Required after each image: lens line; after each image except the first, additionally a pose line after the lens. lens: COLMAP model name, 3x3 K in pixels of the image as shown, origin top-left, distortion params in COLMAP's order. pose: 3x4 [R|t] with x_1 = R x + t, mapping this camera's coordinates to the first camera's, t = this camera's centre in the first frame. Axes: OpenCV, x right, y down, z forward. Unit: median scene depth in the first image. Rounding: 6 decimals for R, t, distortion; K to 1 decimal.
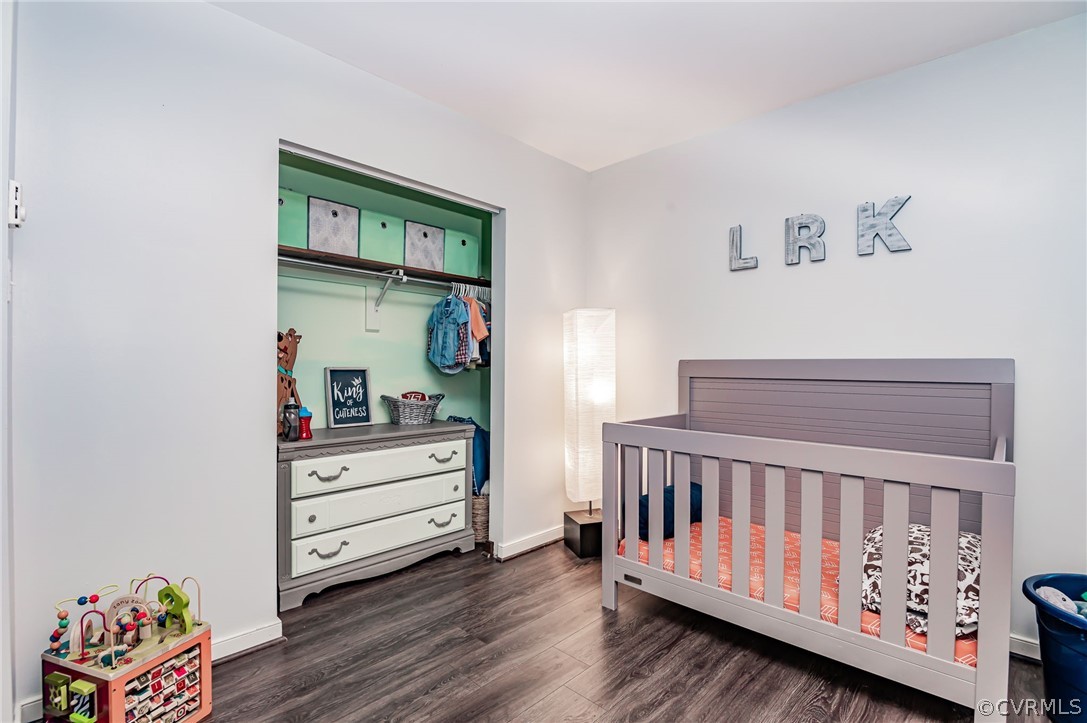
lens RADIAL K [[507.7, 0, 544.8], [0, 507.7, 371.3], [0, 0, 1]] dist [-0.007104, -0.000730]
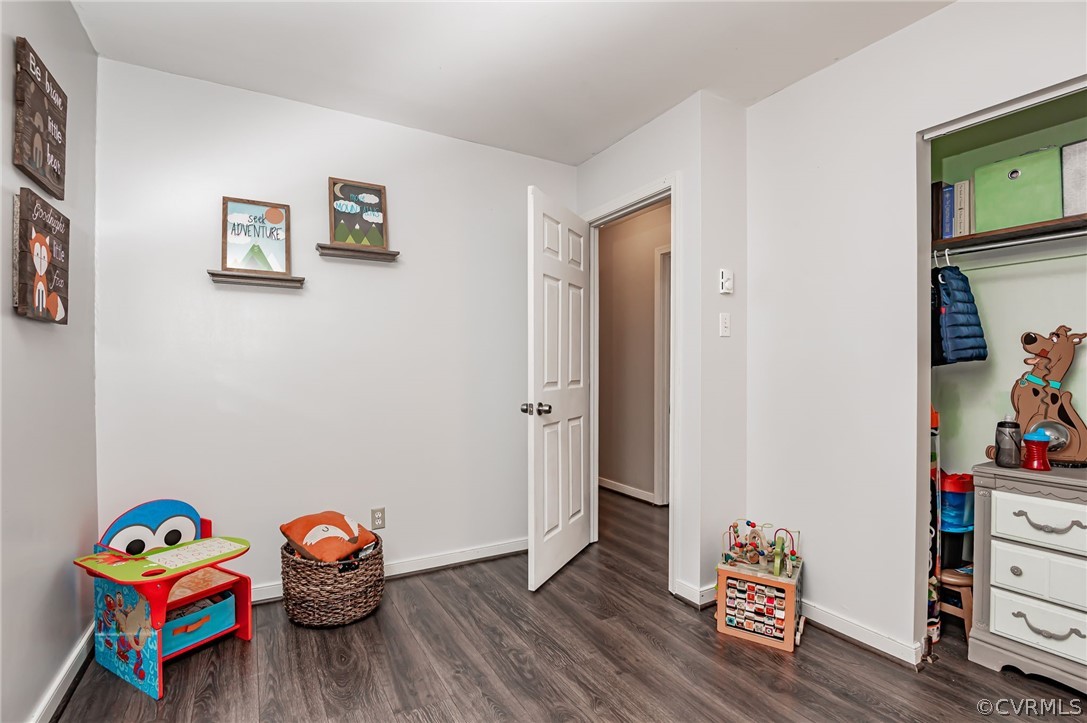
lens RADIAL K [[523.6, 0, 547.5], [0, 523.6, 378.5], [0, 0, 1]] dist [-0.002430, -0.000598]
pose [[-0.268851, 0.009238, -0.963137, 0.582004], [-0.019779, 0.999690, 0.015109, -0.003129], [0.962979, 0.023113, -0.268585, 0.595207]]
